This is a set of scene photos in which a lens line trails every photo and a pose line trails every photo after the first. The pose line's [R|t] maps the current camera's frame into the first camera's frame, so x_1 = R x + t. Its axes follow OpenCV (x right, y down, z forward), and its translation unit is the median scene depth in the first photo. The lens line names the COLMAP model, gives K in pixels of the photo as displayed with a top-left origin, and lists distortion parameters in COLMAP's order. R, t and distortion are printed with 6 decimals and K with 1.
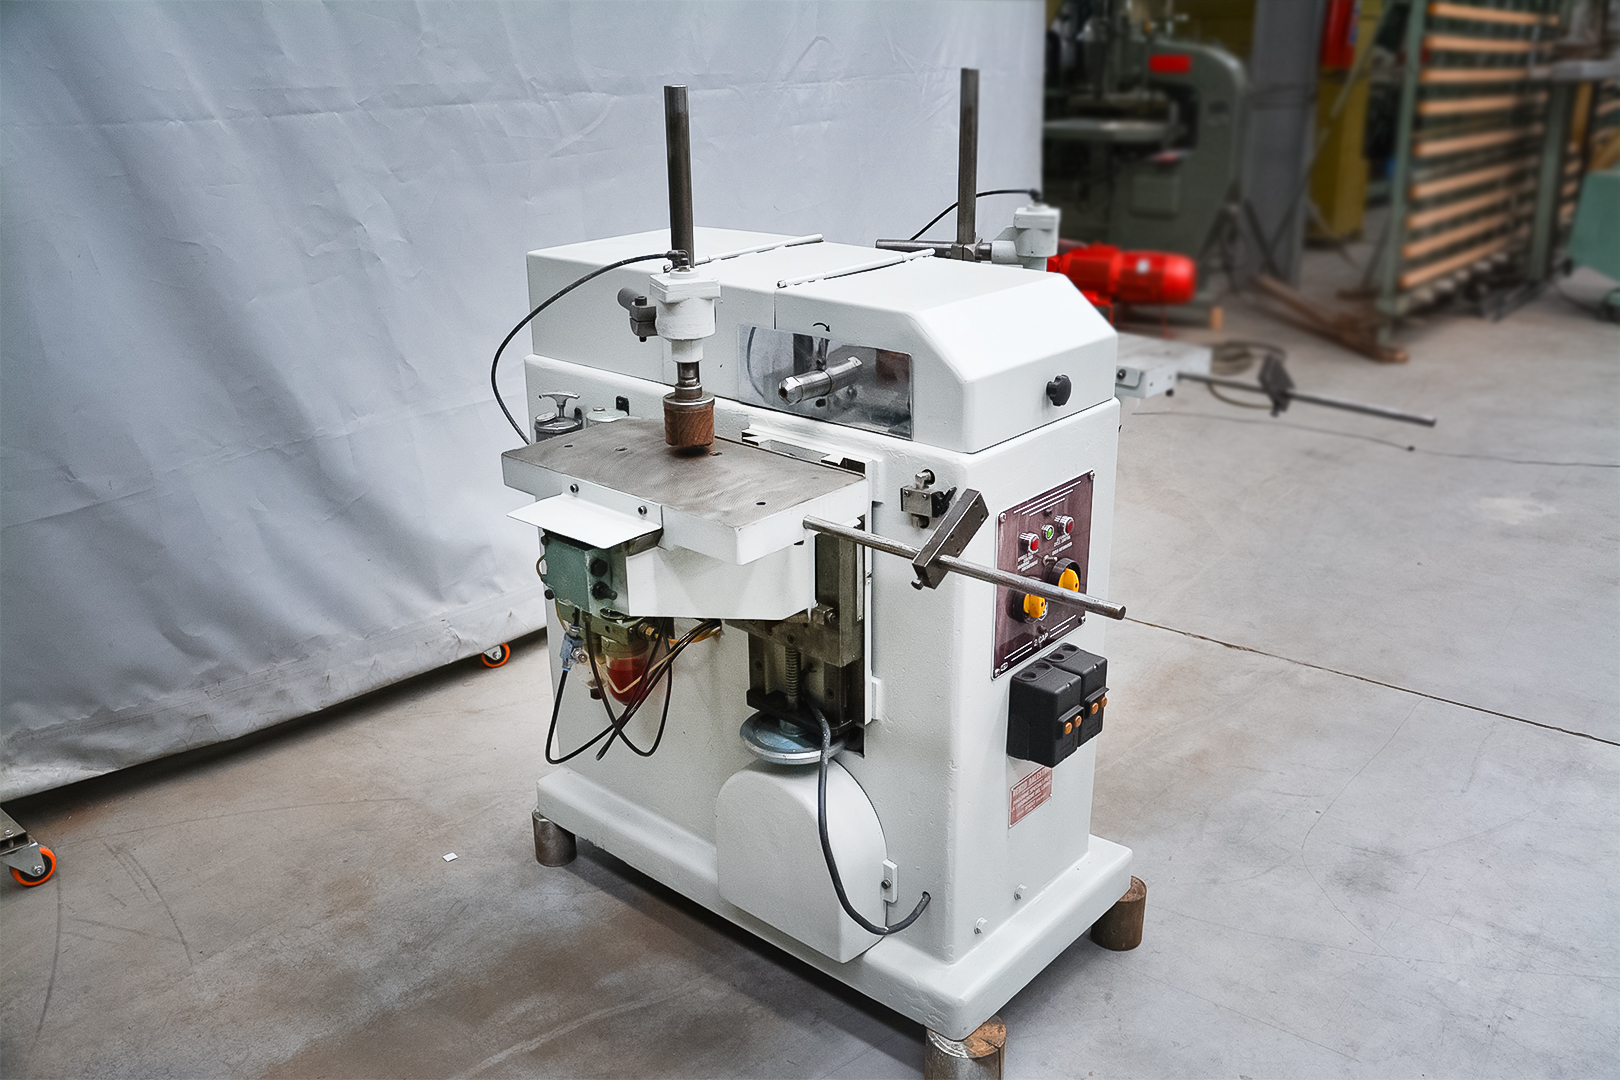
lens RADIAL K [[1428.5, 0, 810.9], [0, 1428.5, 541.4], [0, 0, 1]] dist [-0.069643, -0.000234]
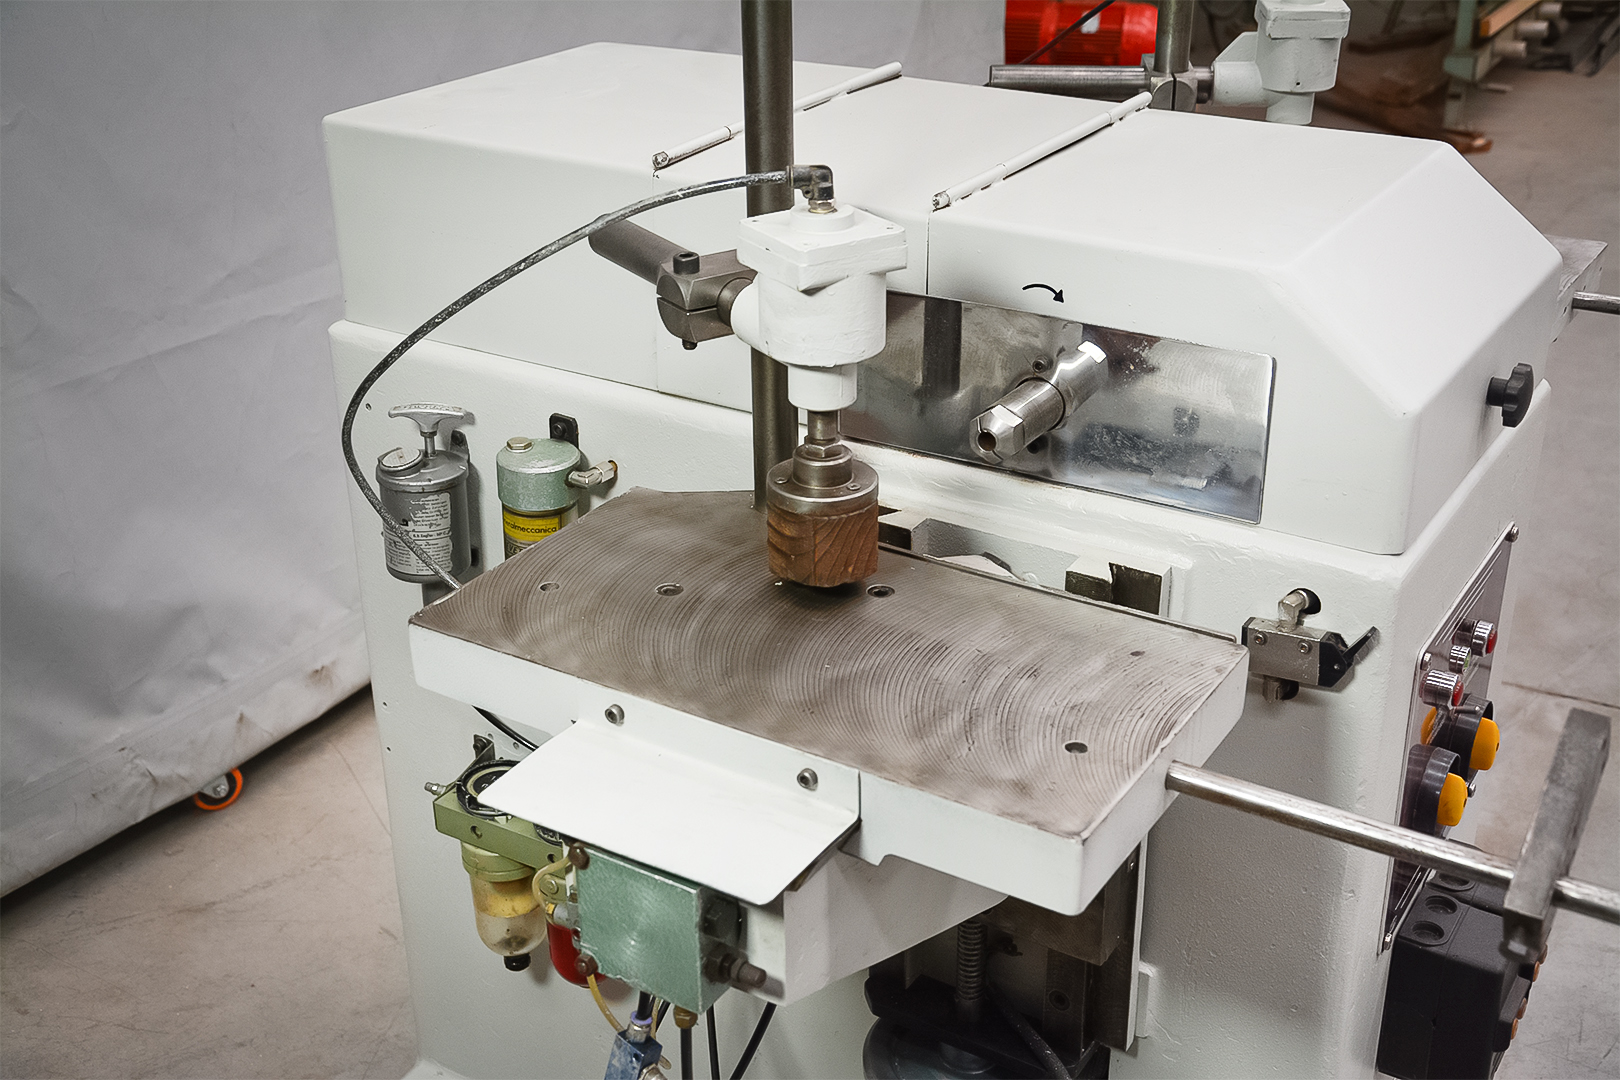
lens RADIAL K [[1921.9, 0, 808.5], [0, 1921.9, 531.5], [0, 0, 1]] dist [0.097332, 0.000000]
pose [[0.985746, -0.070517, 0.152746, -0.164137], [0.058521, 0.994940, 0.081665, -0.118611], [-0.157732, -0.071562, 0.984886, 0.335996]]
